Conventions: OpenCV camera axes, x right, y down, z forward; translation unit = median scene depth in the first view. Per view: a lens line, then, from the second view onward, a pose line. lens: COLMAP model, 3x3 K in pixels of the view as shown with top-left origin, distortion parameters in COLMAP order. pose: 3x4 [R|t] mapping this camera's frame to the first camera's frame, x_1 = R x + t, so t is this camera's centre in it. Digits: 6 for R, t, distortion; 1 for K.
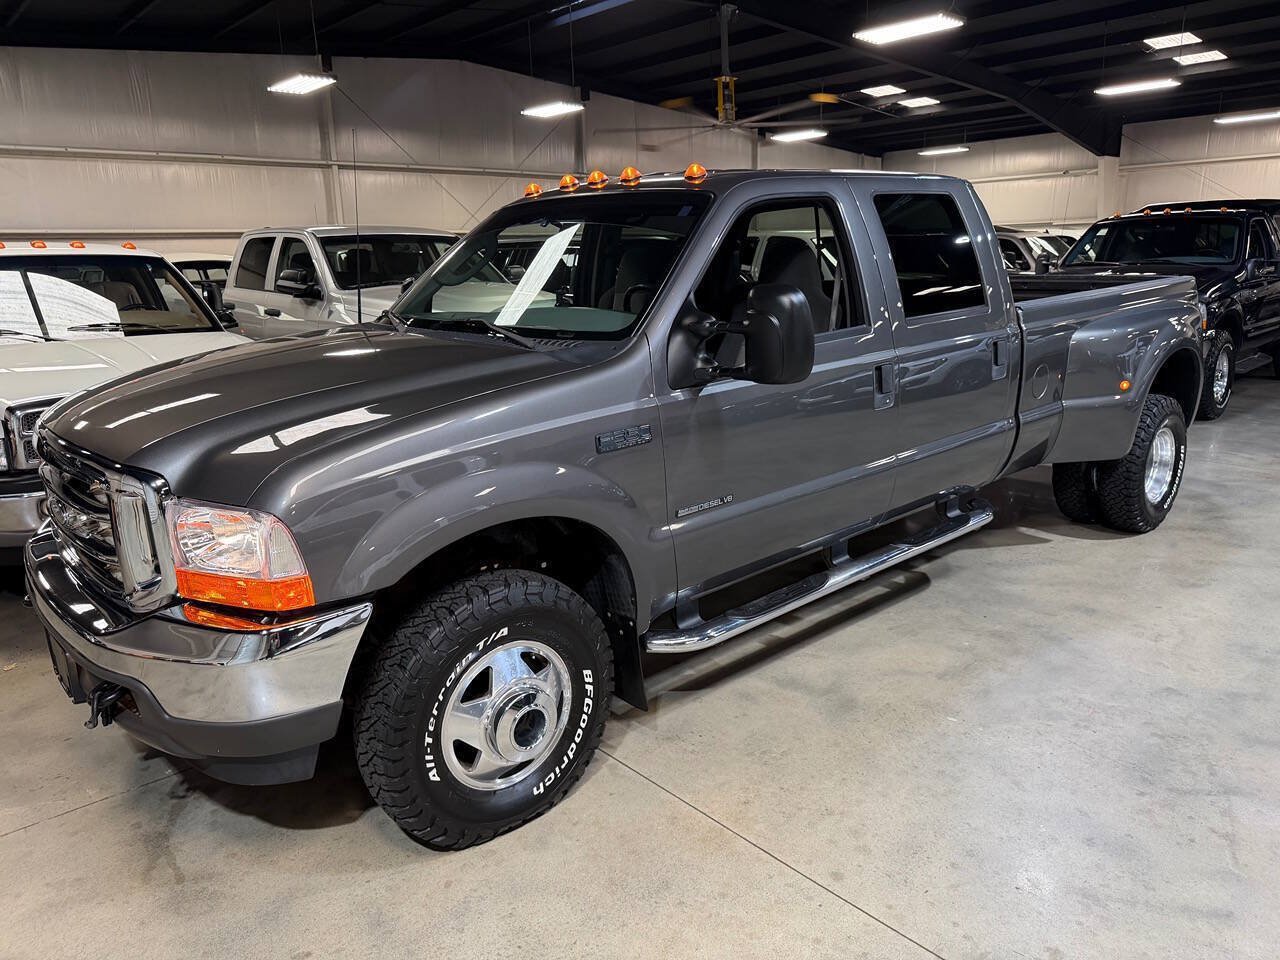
lens RADIAL K [[908.5, 0, 640.0], [0, 908.5, 480.0], [0, 0, 1]] dist [0.025157, -0.058059]
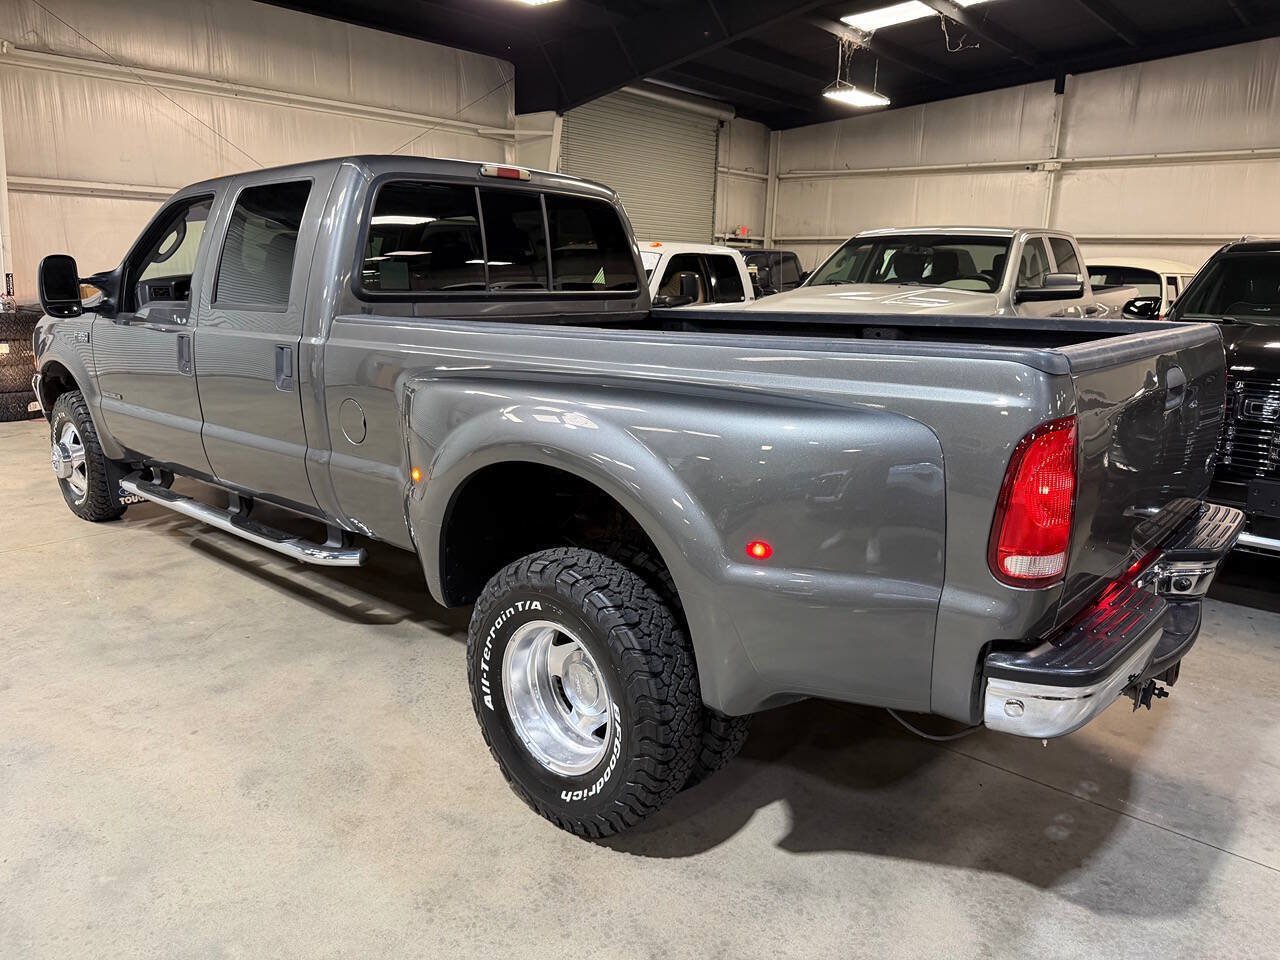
lens RADIAL K [[919.5, 0, 640.0], [0, 919.5, 480.0], [0, 0, 1]] dist [0.003155, -0.004957]
pose [[0.117798, 0.246108, -0.962057, 1.313031], [-0.260455, 0.942543, 0.209225, -0.306431], [0.958273, 0.225926, 0.175130, 1.206763]]
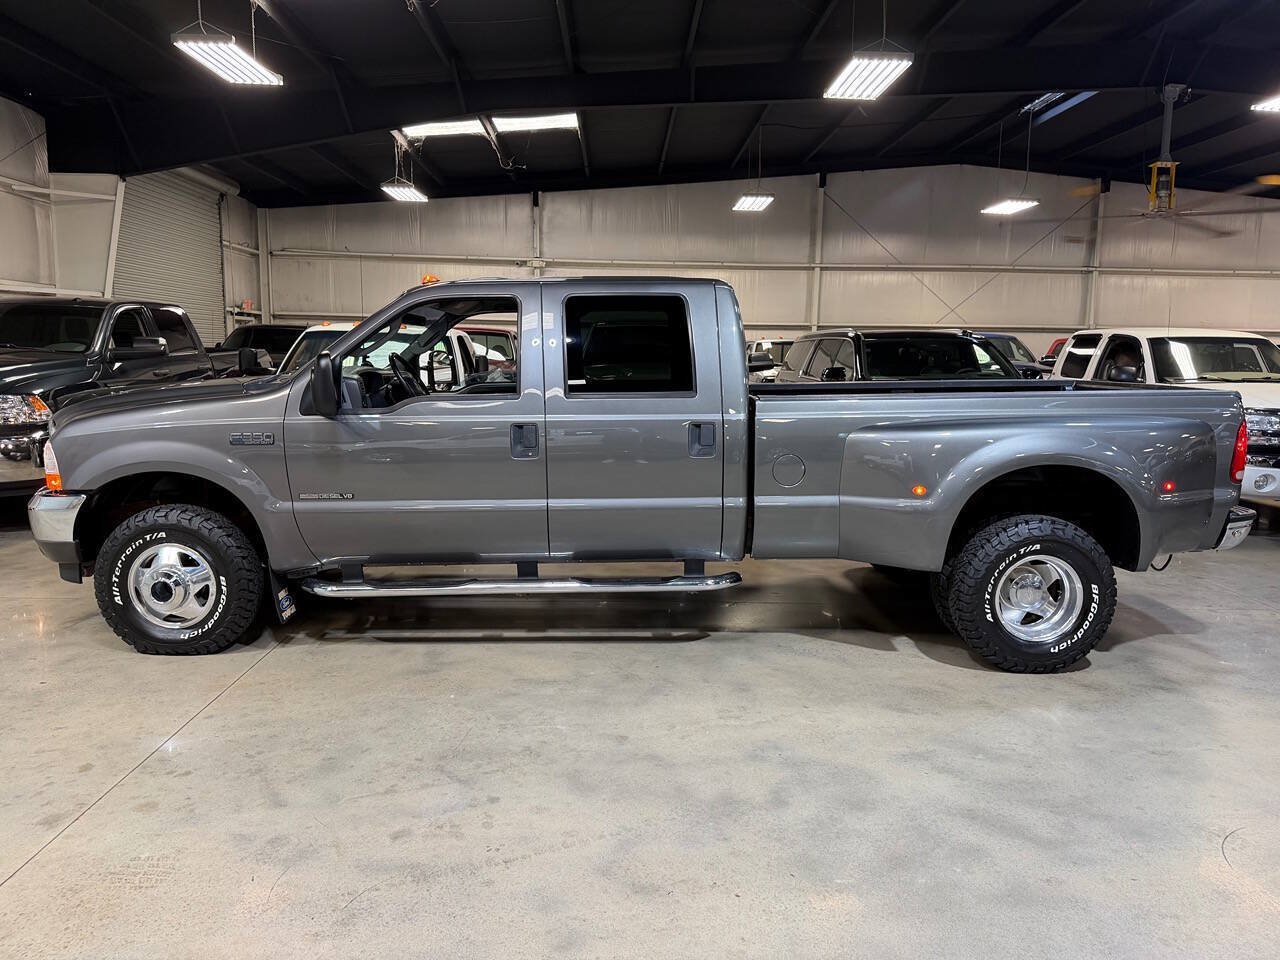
lens RADIAL K [[898.7, 0, 640.0], [0, 898.7, 480.0], [0, 0, 1]] dist [0.073904, -0.112914]
pose [[0.763751, 0.124871, -0.633317, 1.055104], [-0.185048, 0.982287, -0.029481, -0.040058], [0.618418, 0.139710, 0.773331, 0.105211]]
